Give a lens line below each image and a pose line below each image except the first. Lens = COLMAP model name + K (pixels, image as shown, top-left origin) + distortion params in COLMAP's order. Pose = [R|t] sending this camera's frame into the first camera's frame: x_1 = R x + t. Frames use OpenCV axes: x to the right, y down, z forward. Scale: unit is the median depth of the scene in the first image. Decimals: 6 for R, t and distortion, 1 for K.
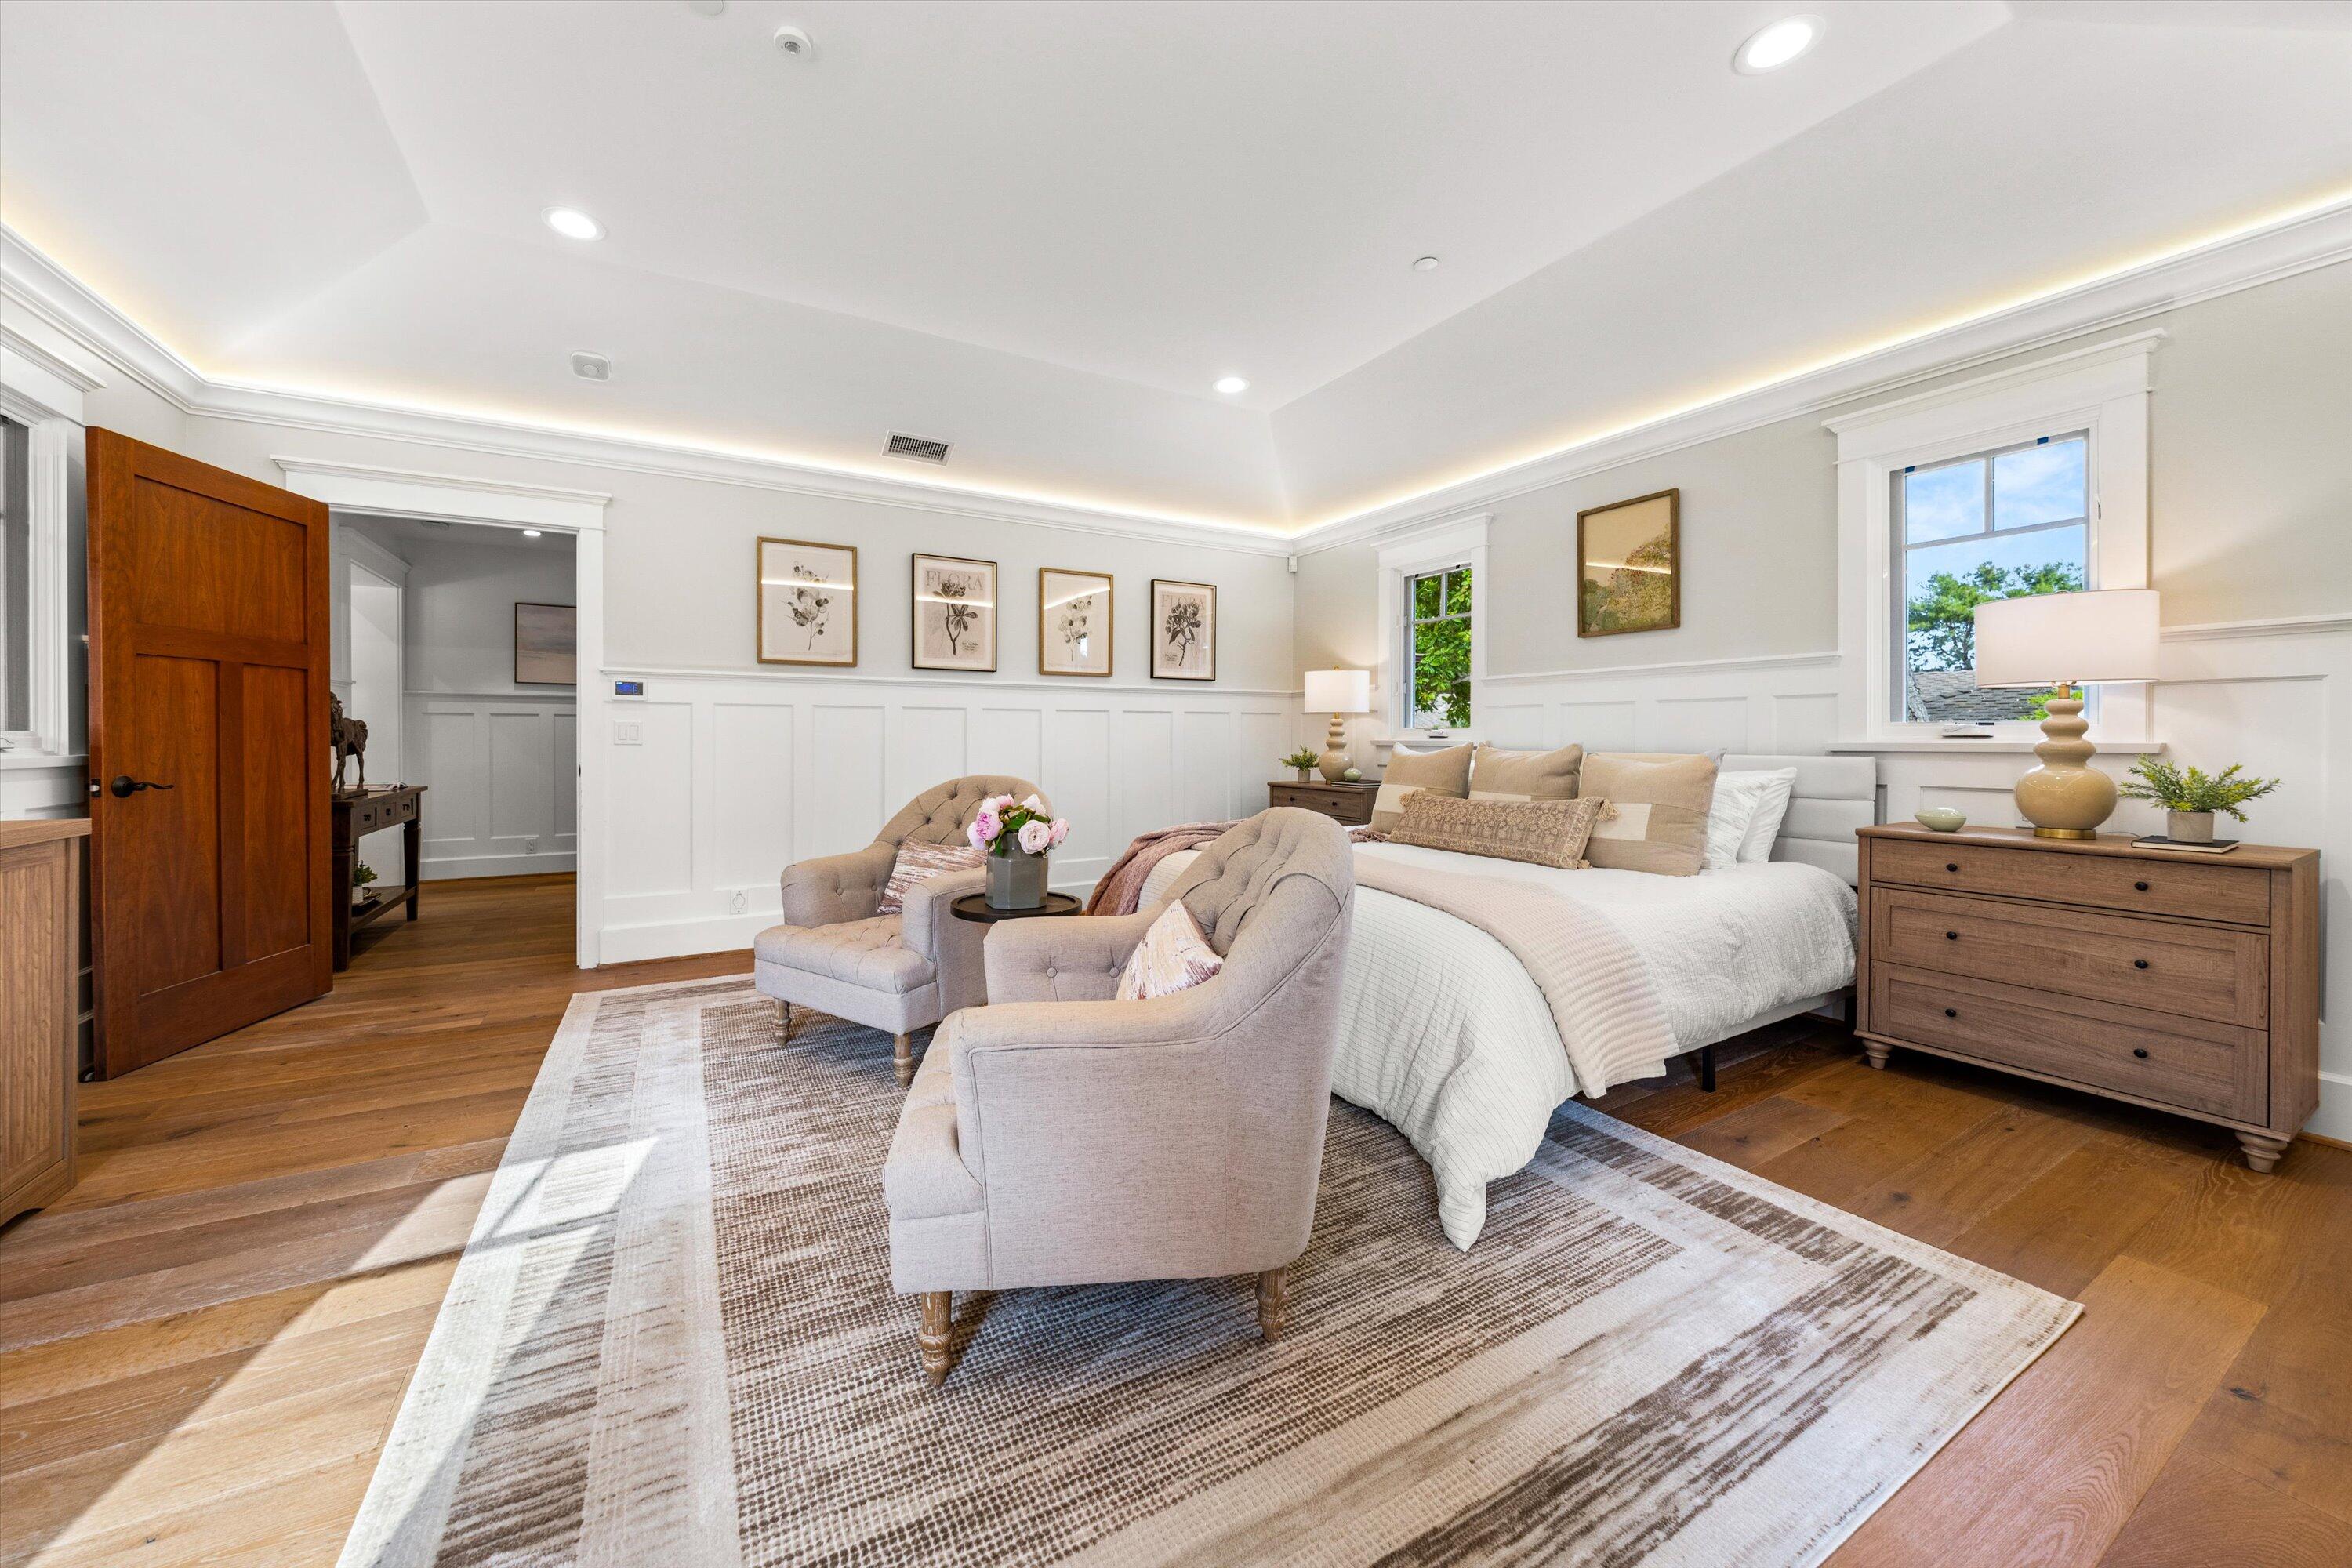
lens RADIAL K [[871.5, 0, 1154.7], [0, 871.5, 737.3], [0, 0, 1]] dist [0.003185, -0.001252]
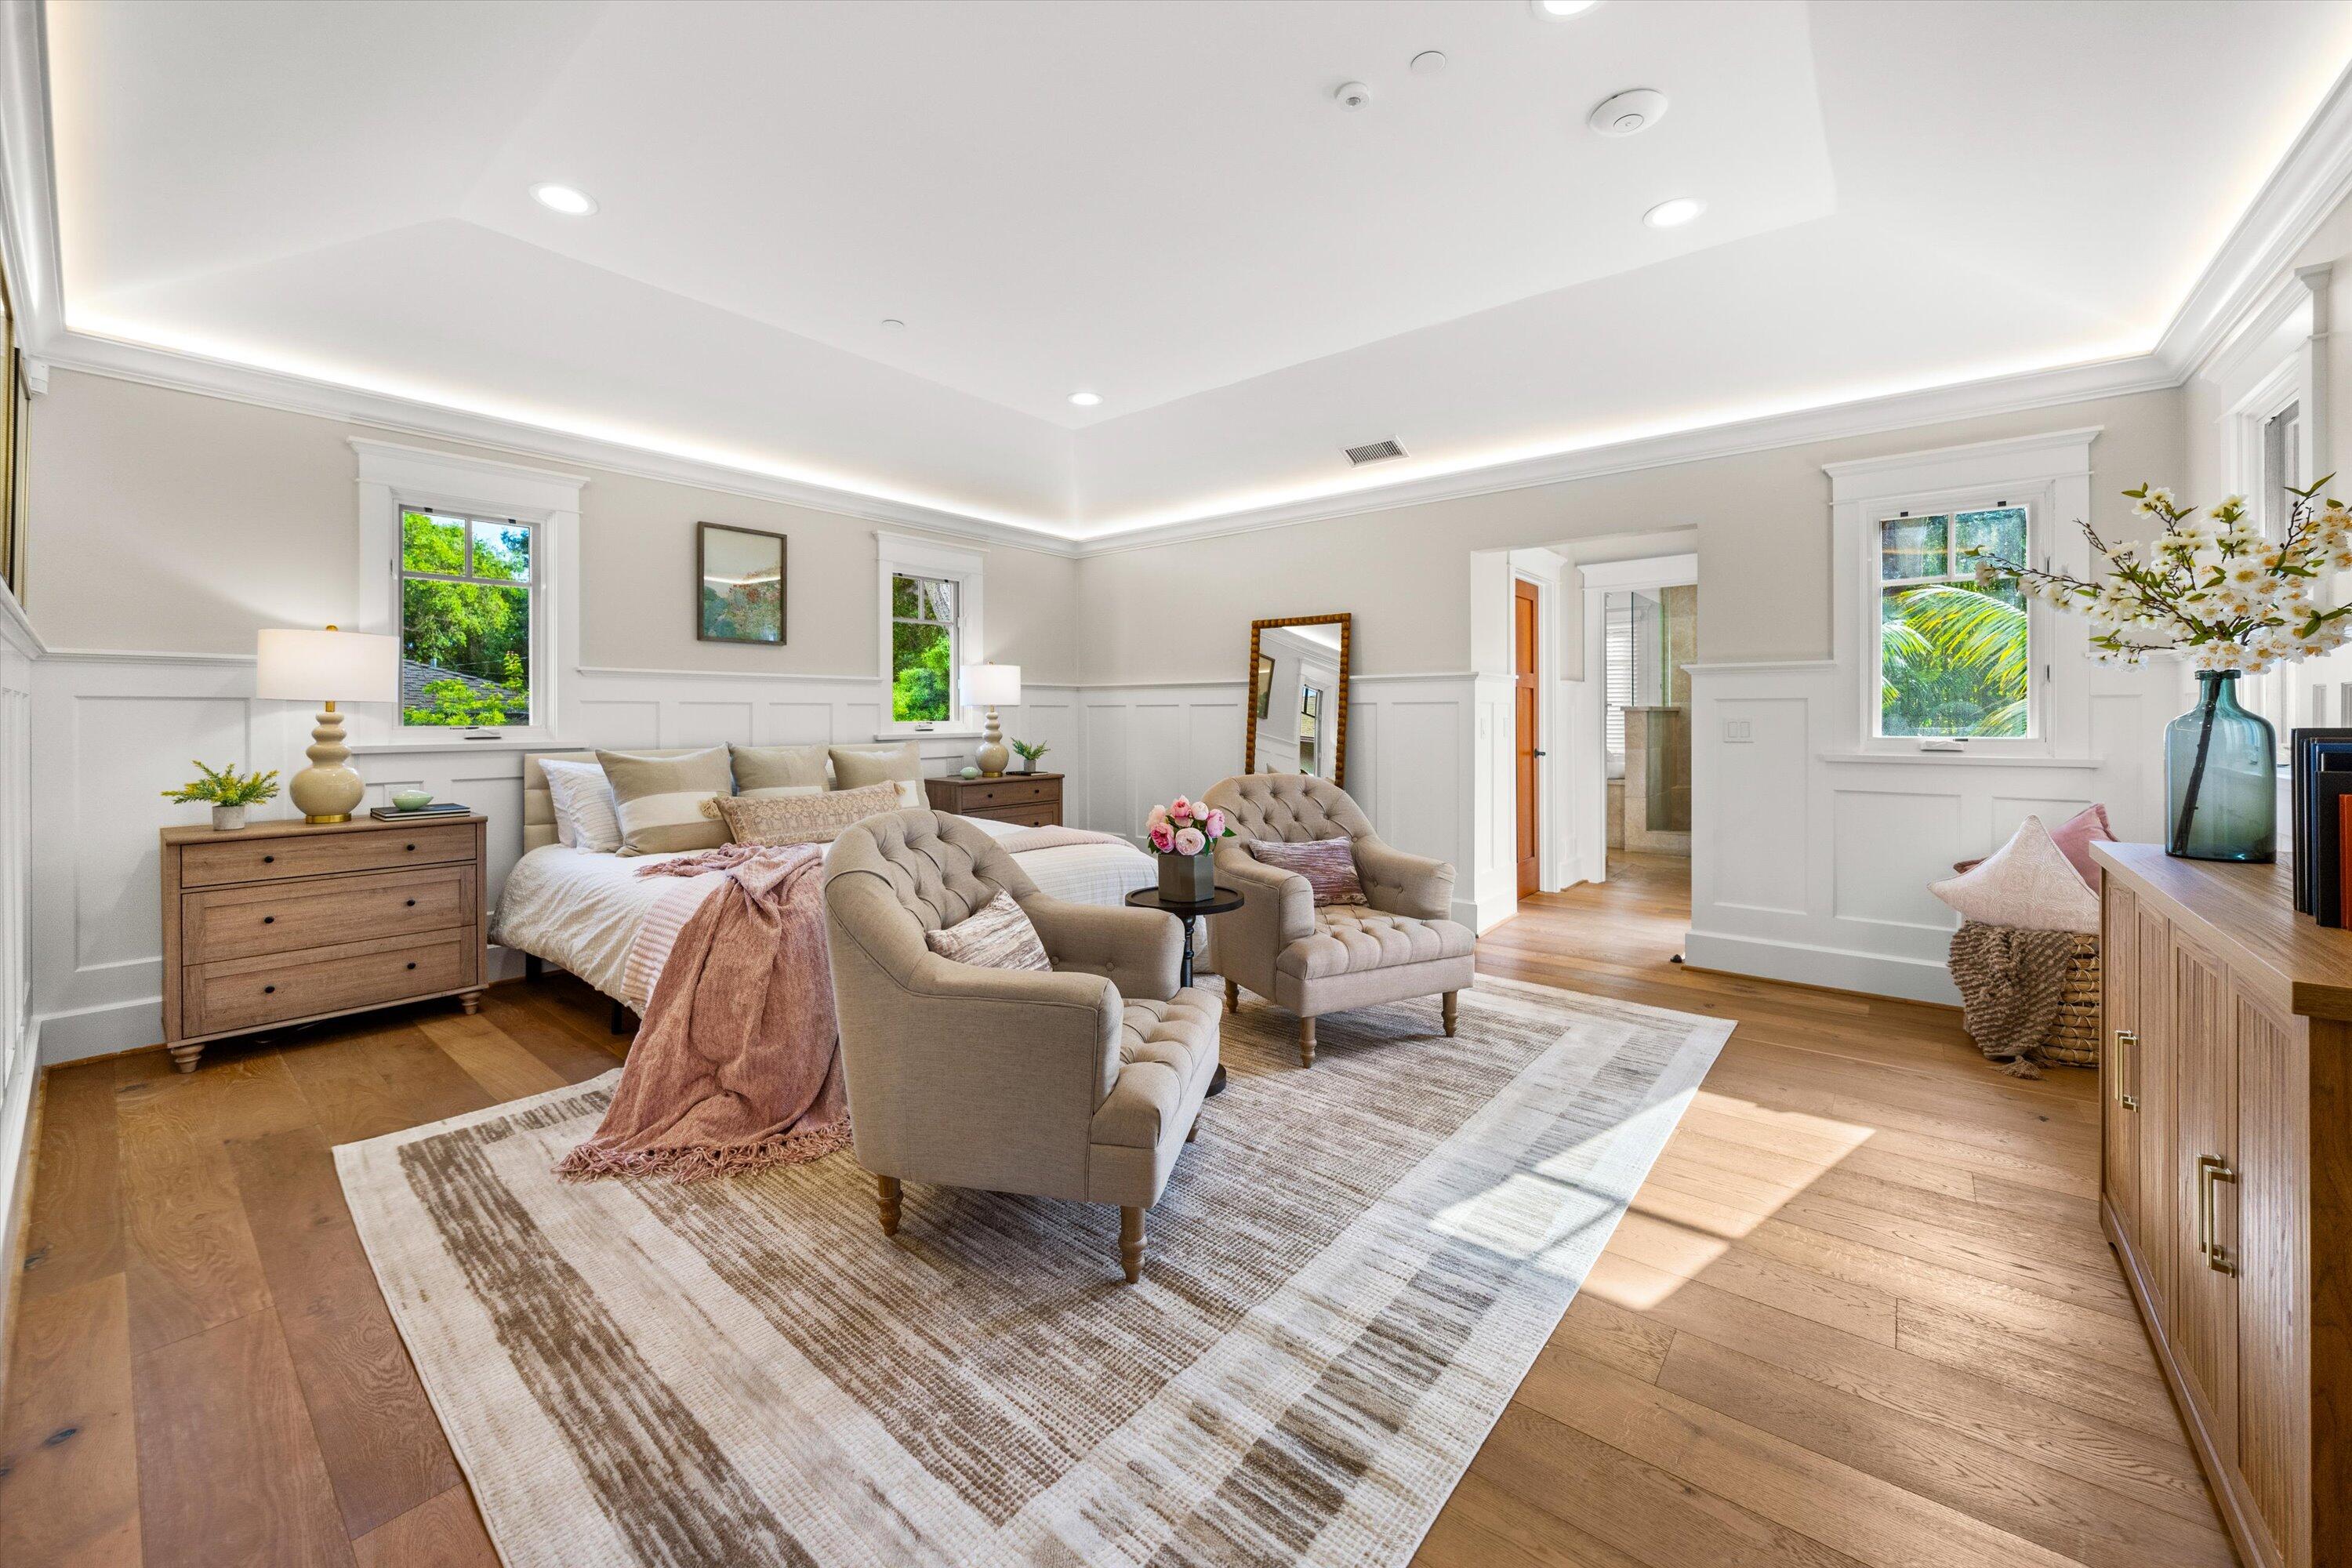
lens RADIAL K [[871.5, 0, 1185.8], [0, 871.5, 712.0], [0, 0, 1]] dist [0.003185, -0.001252]
pose [[-0.371972, 0.007683, 0.928212, -0.724931], [0.004010, 0.999970, -0.006670, -0.018922], [-0.928235, 0.001241, -0.371991, 0.870381]]
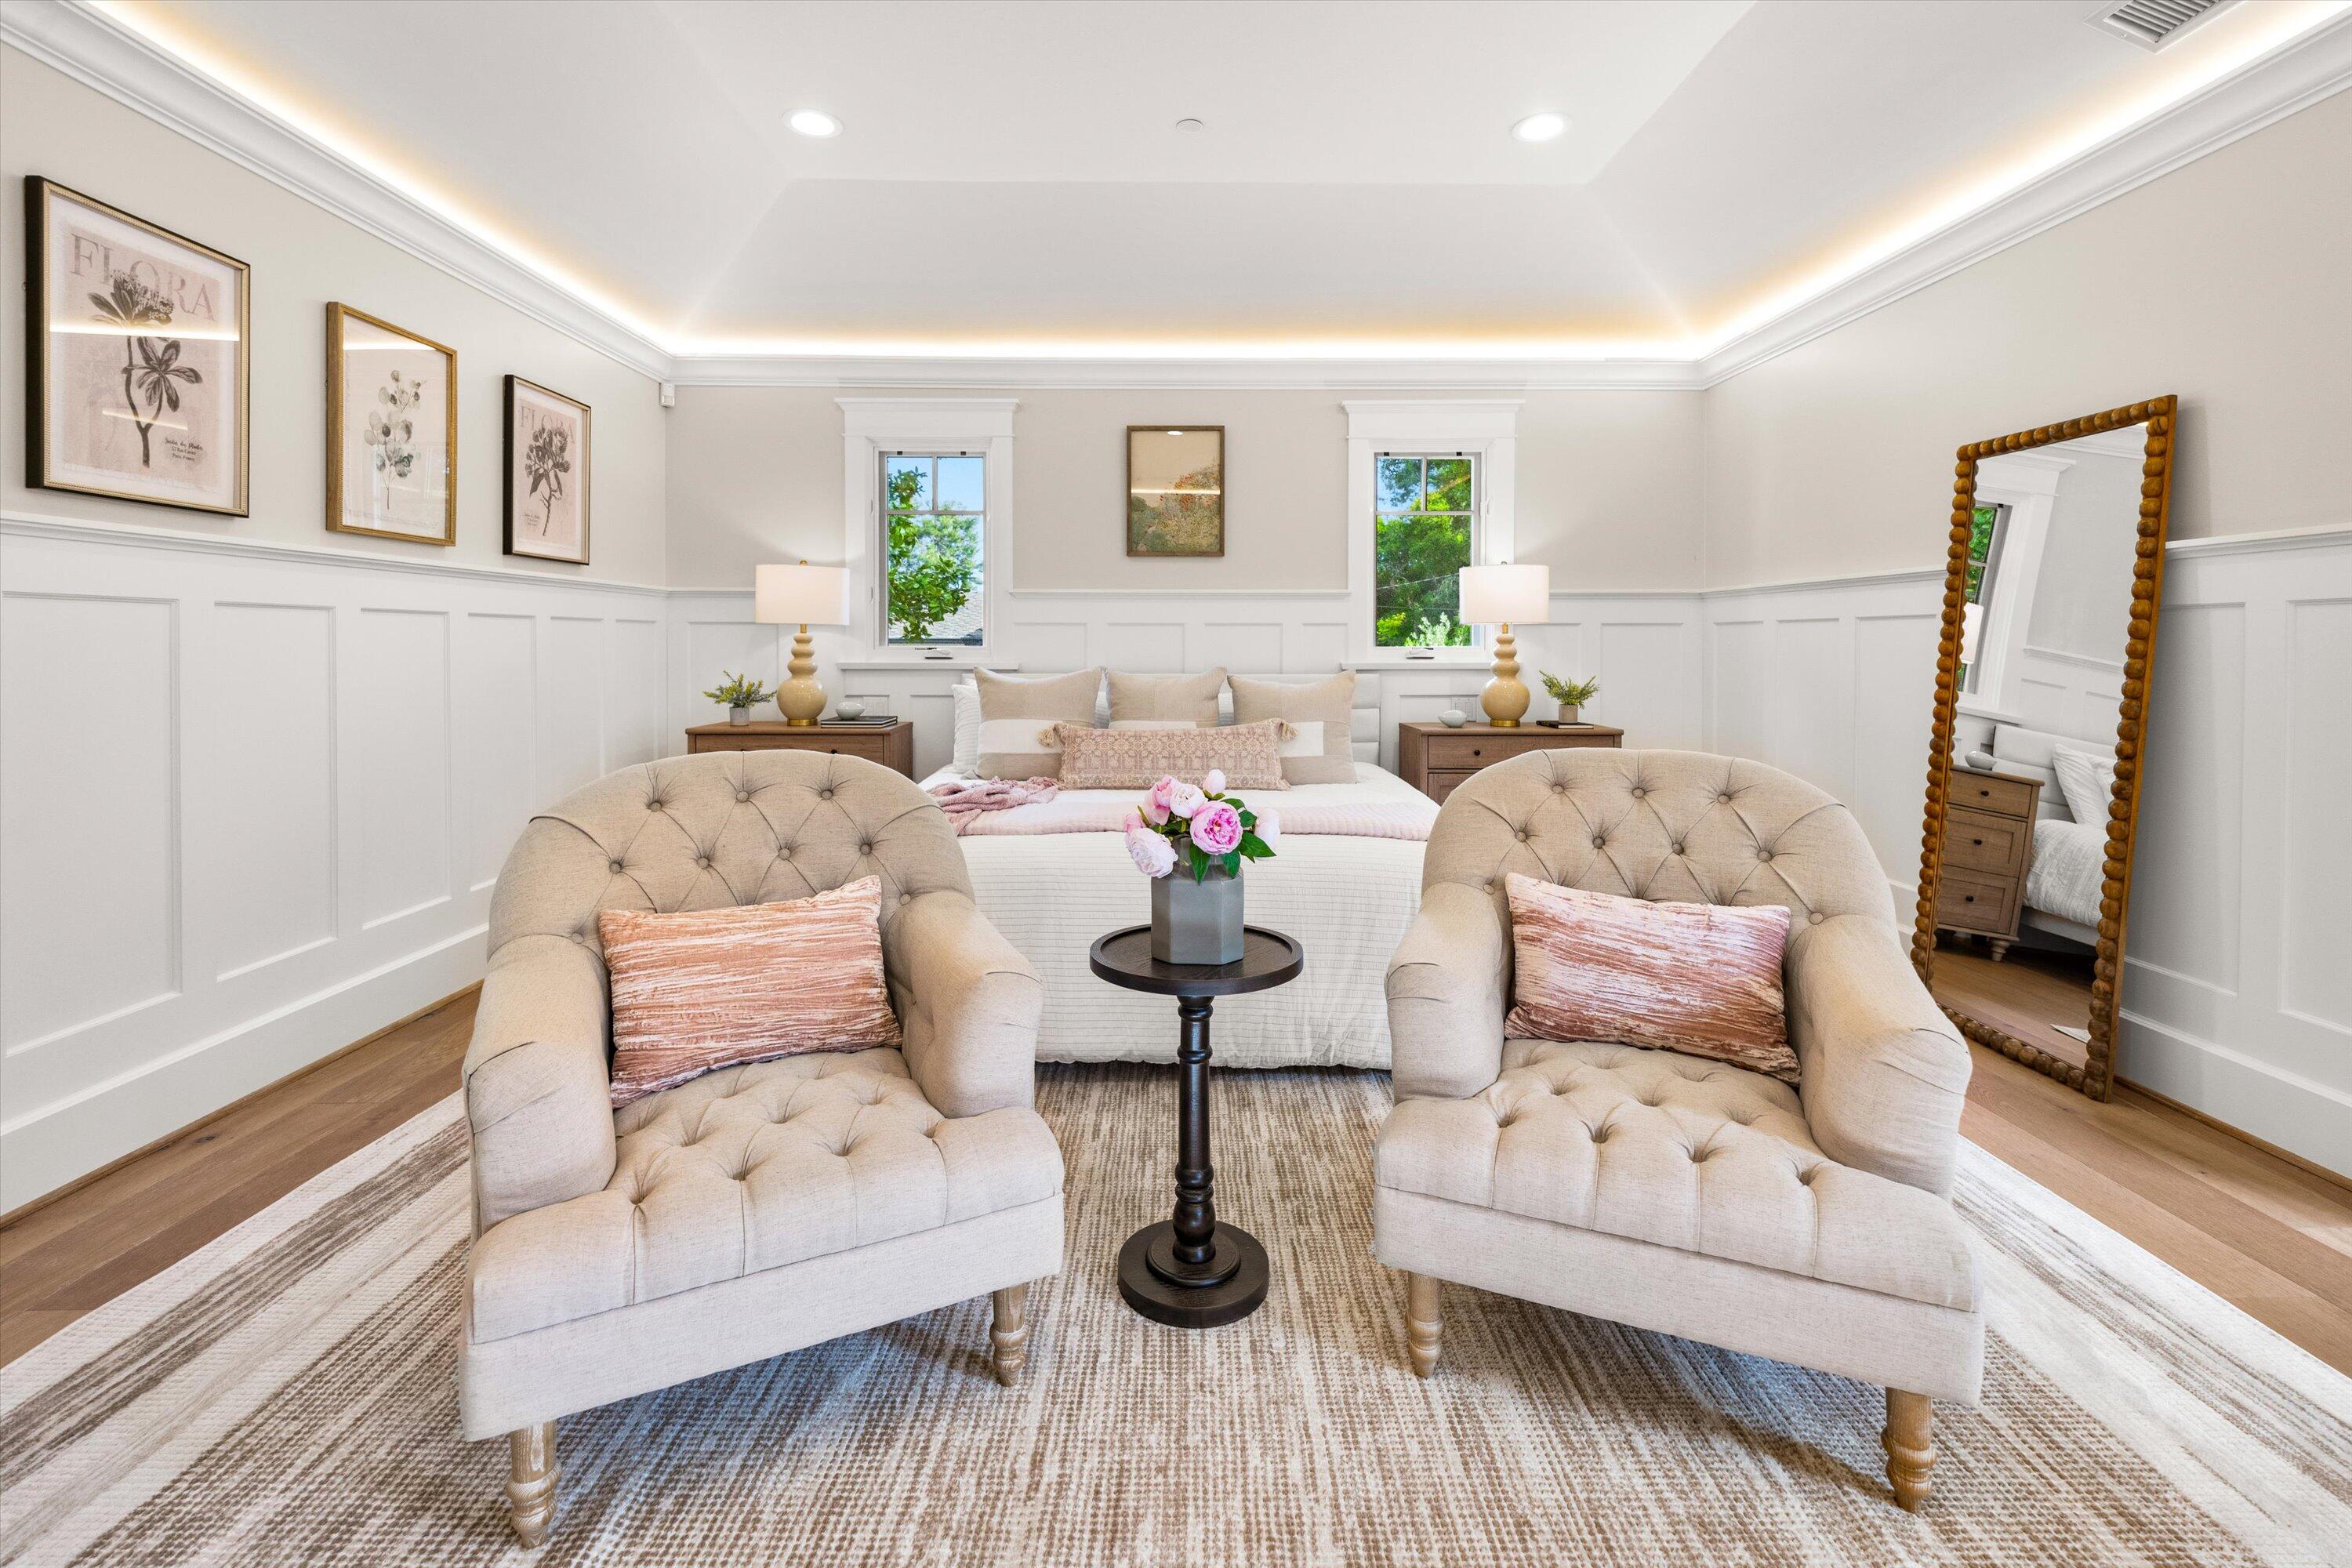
lens RADIAL K [[1016.9, 0, 1201.8], [0, 1016.9, 666.6], [0, 0, 1]] dist [-0.000732, -0.002773]
pose [[0.471414, -0.015405, 0.881778, -0.479257], [-0.001074, 0.999837, 0.018042, -0.012110], [-0.881912, -0.009452, 0.471320, 0.407559]]
